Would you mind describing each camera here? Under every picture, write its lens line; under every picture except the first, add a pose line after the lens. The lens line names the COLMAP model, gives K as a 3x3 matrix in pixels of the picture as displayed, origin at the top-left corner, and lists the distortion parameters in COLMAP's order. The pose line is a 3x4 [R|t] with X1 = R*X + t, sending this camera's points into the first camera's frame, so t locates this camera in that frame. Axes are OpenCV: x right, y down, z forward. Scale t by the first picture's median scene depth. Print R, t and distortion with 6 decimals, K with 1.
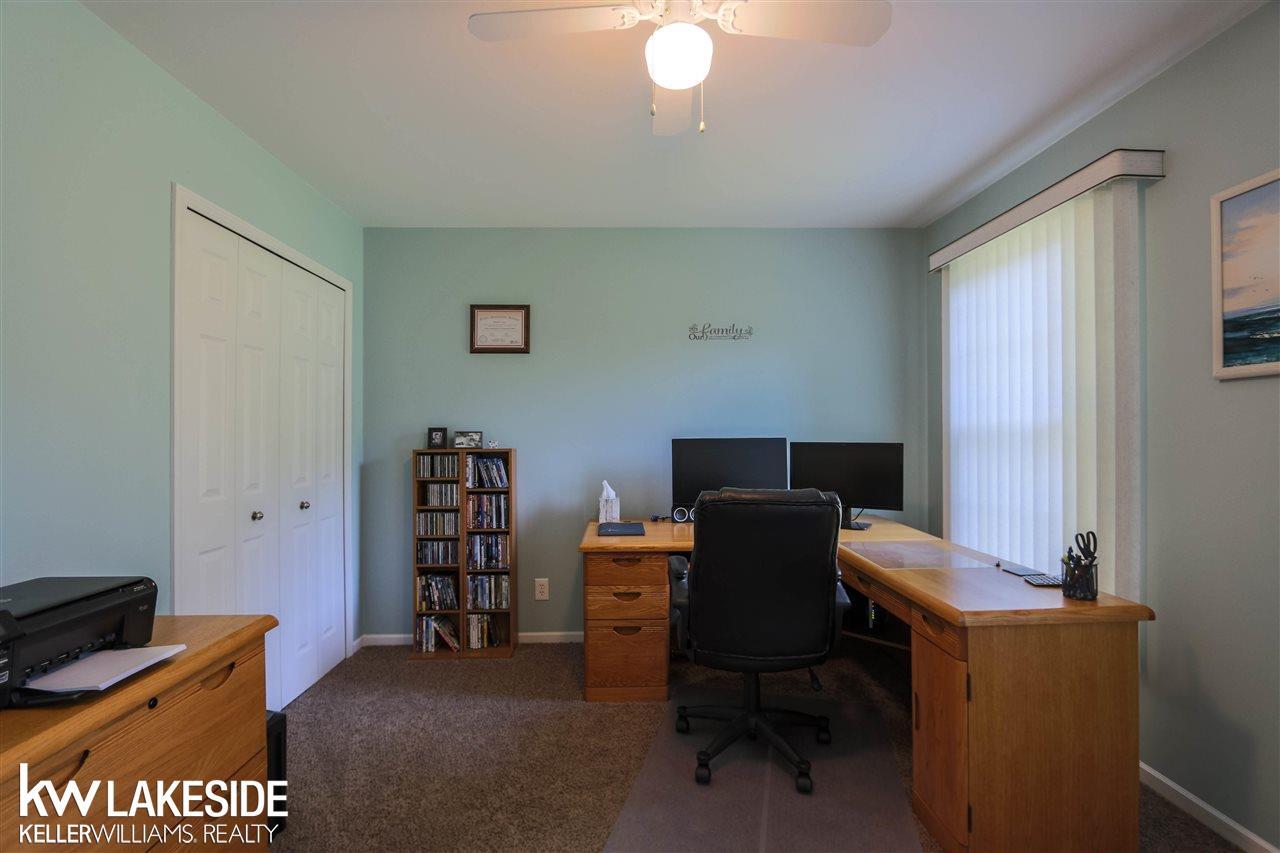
lens RADIAL K [[581.6, 0, 640.2], [0, 581.6, 429.5], [0, 0, 1]] dist [-0.013113, 0.001905]
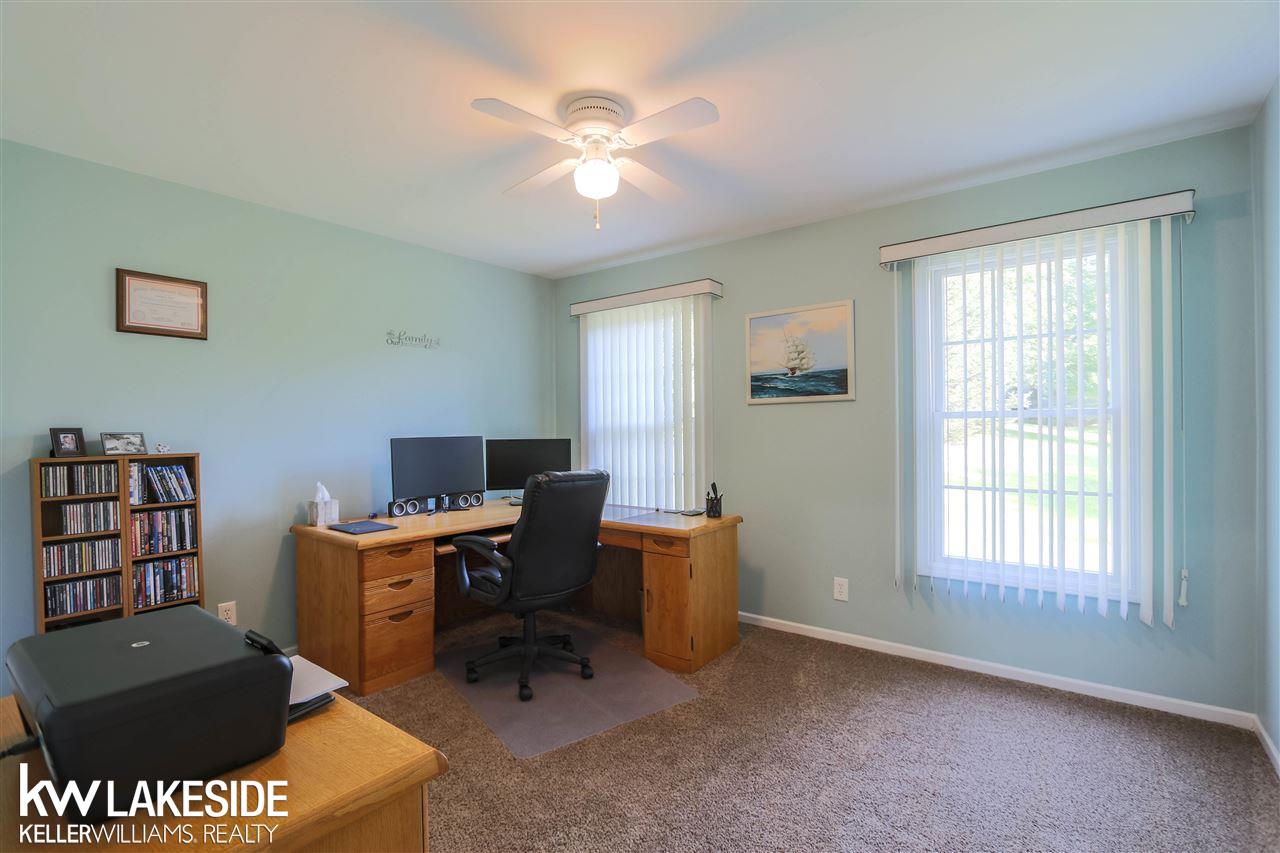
lens RADIAL K [[581.6, 0, 634.8], [0, 581.6, 429.2], [0, 0, 1]] dist [-0.013113, 0.001905]
pose [[0.642994, -0.003175, 0.765865, -0.457379], [0.003328, 0.999994, 0.001351, -0.000324], [-0.765864, 0.001680, 0.643000, -0.017619]]
